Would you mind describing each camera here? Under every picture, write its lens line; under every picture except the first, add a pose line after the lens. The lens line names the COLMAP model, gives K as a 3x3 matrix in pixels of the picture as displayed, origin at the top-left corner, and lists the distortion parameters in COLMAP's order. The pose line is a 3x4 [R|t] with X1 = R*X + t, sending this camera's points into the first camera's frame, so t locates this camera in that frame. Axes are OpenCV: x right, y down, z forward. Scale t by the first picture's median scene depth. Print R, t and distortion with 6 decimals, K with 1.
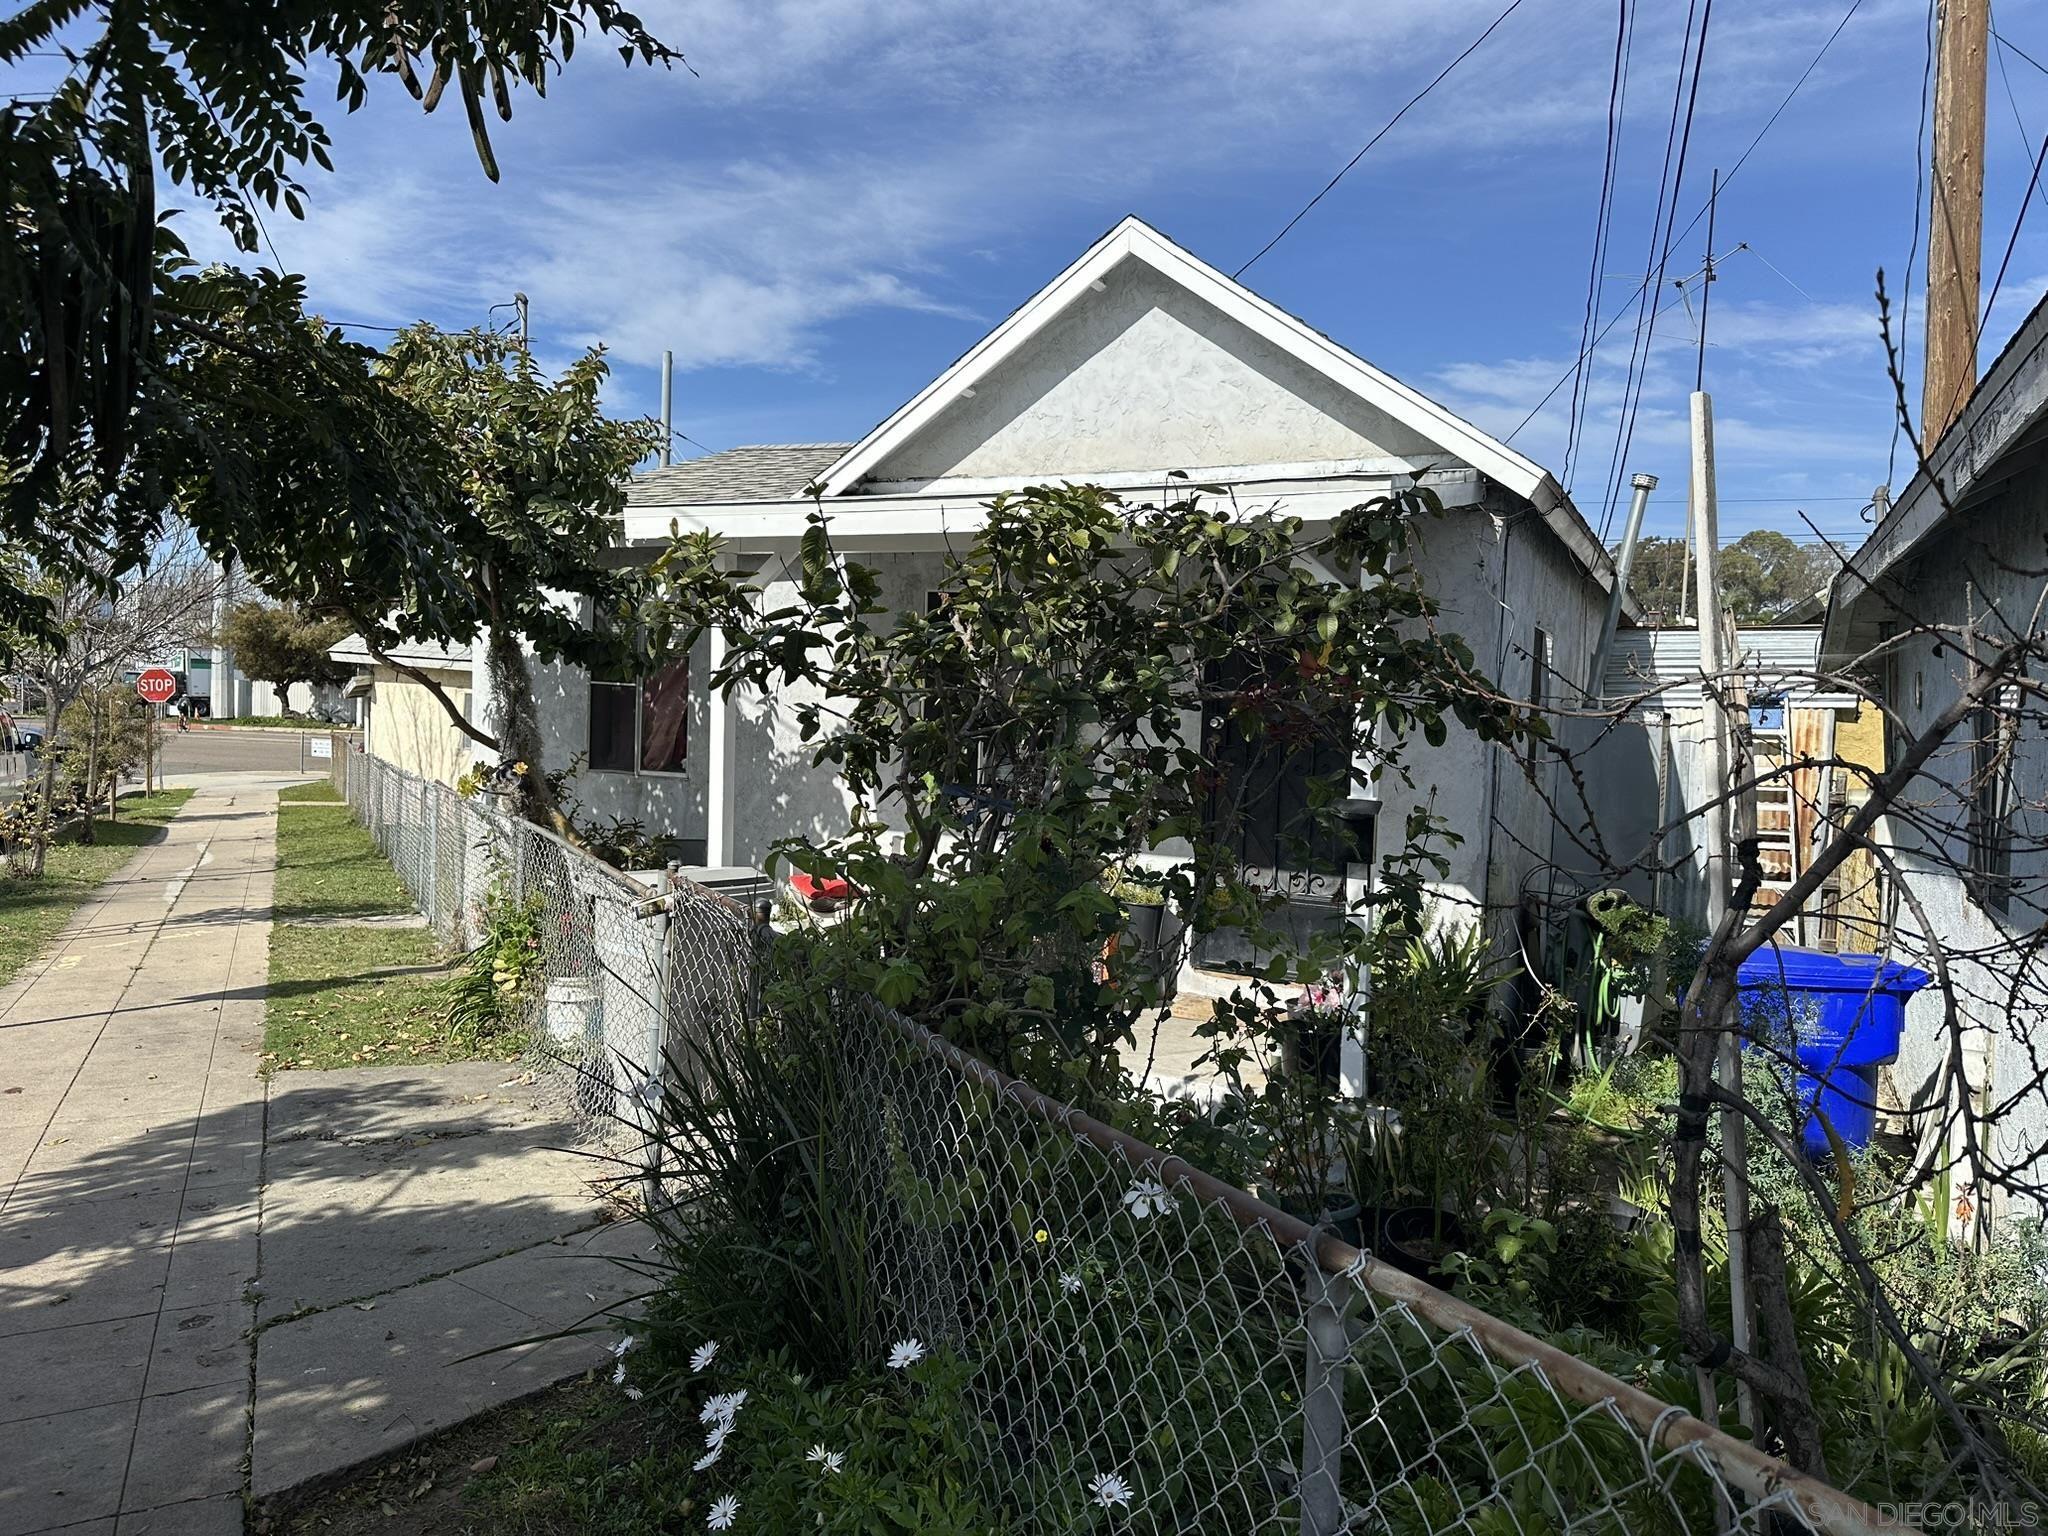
lens RADIAL K [[1422.0, 0, 1016.1], [0, 1422.0, 718.0], [0, 0, 1]] dist [0.053202, -0.079431]
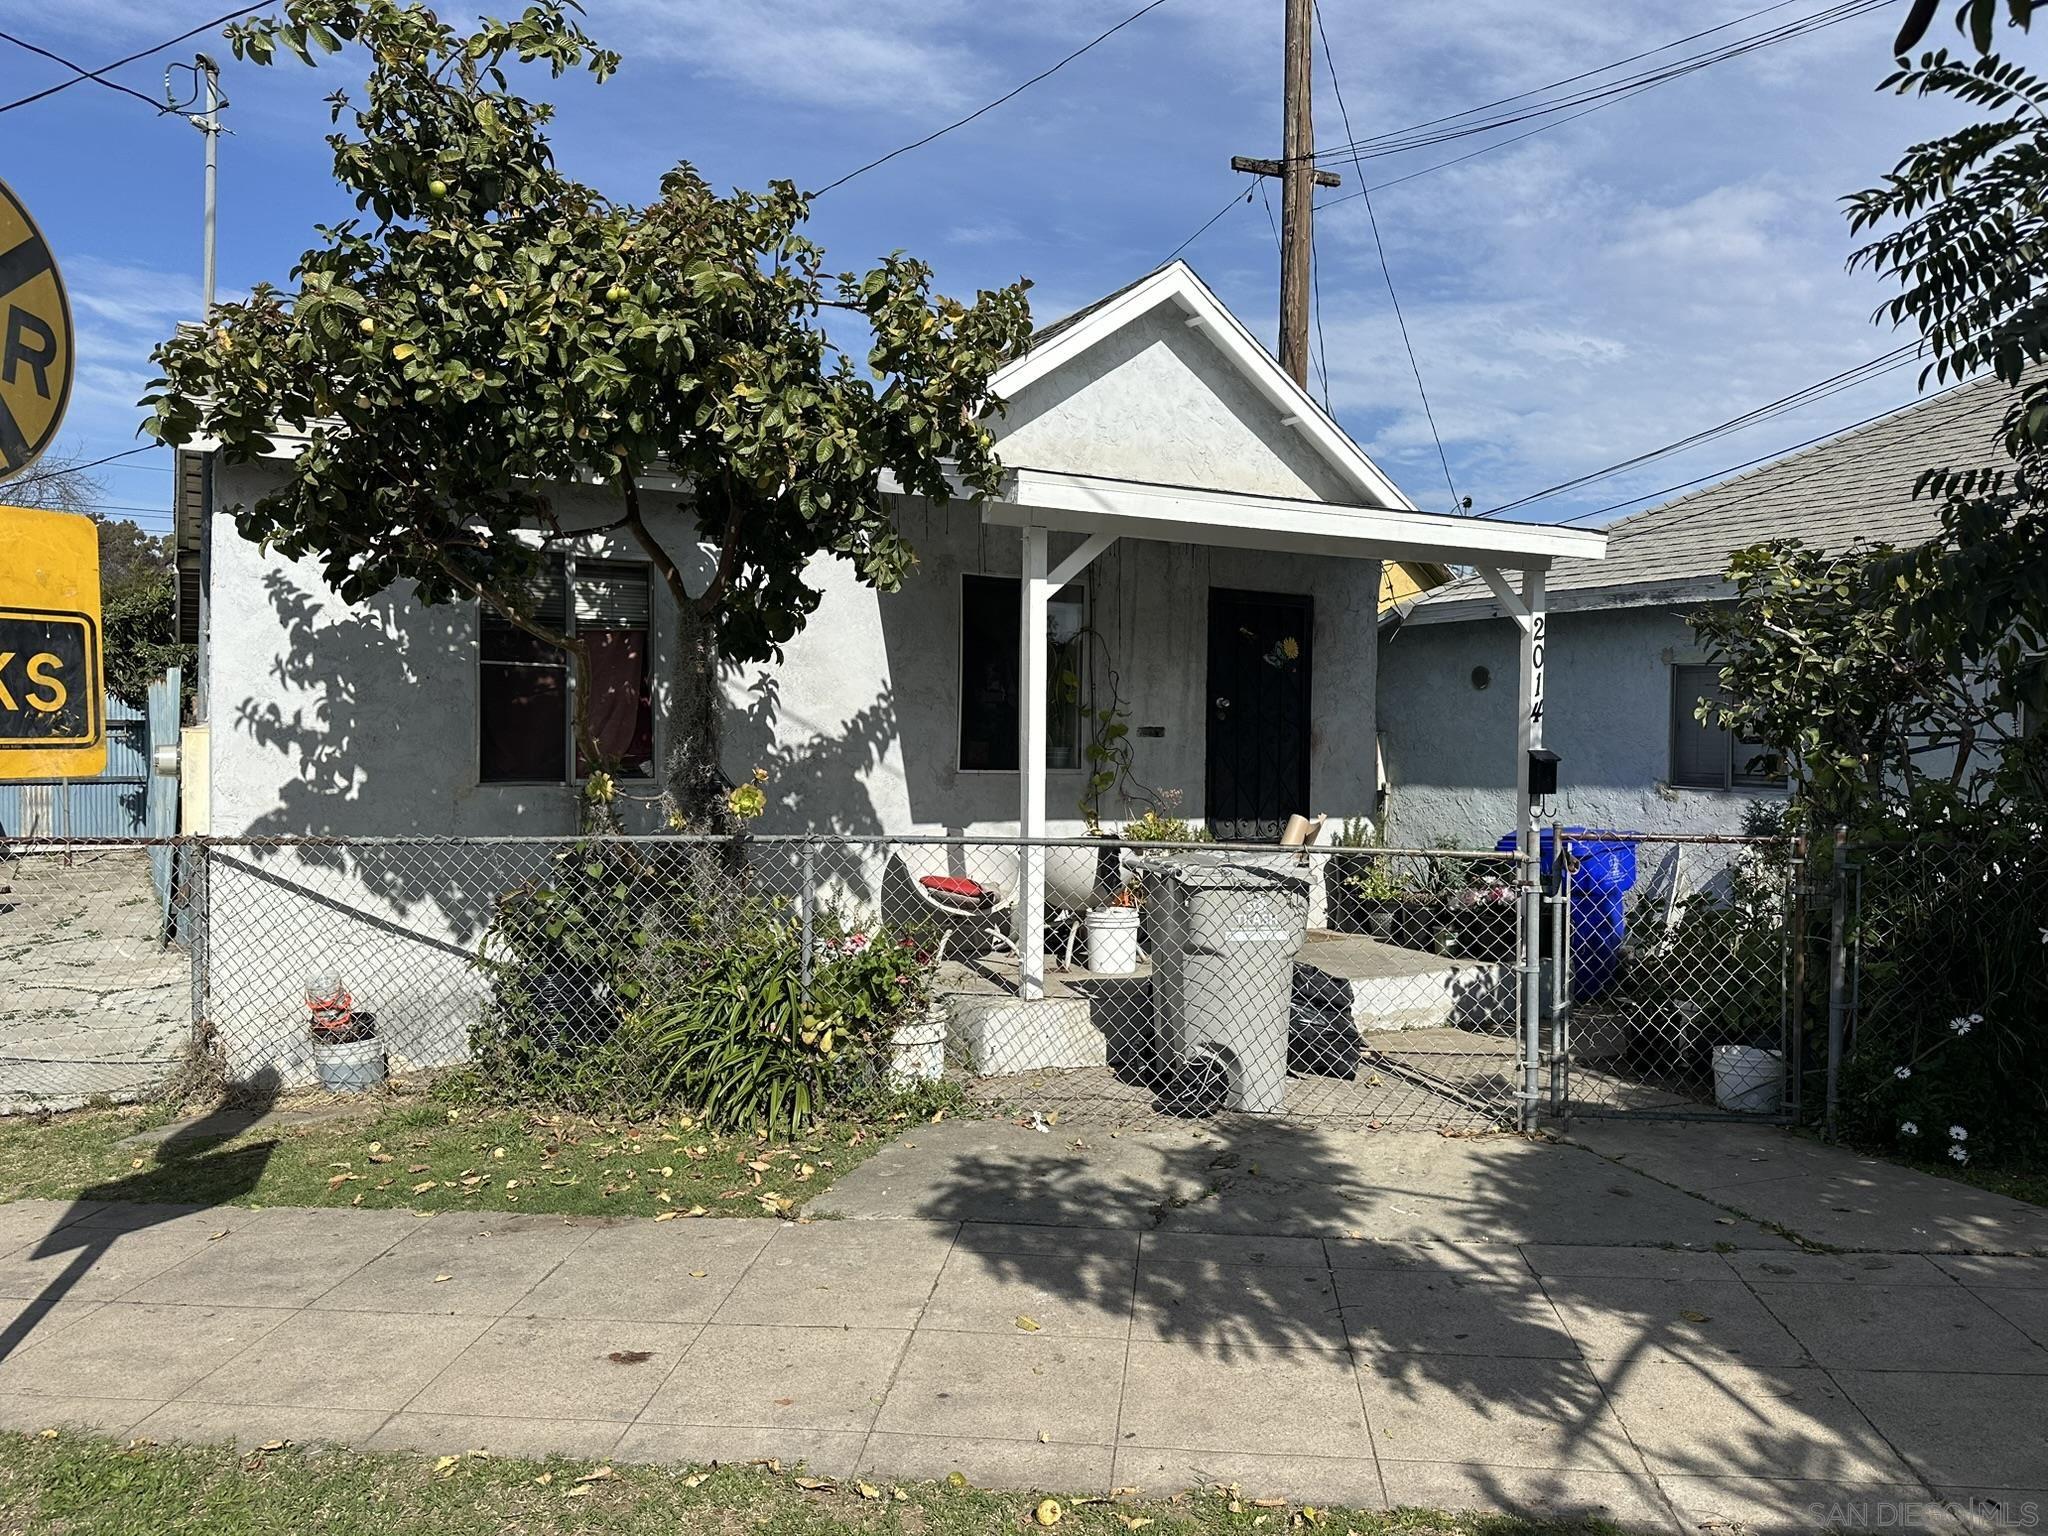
lens RADIAL K [[1422.0, 0, 1016.1], [0, 1422.0, 718.0], [0, 0, 1]] dist [0.053202, -0.079431]
pose [[0.552862, -0.023171, 0.832951, -1.277992], [0.013404, 0.999731, 0.018914, -0.011638], [-0.833165, 0.000708, 0.553024, 0.640365]]
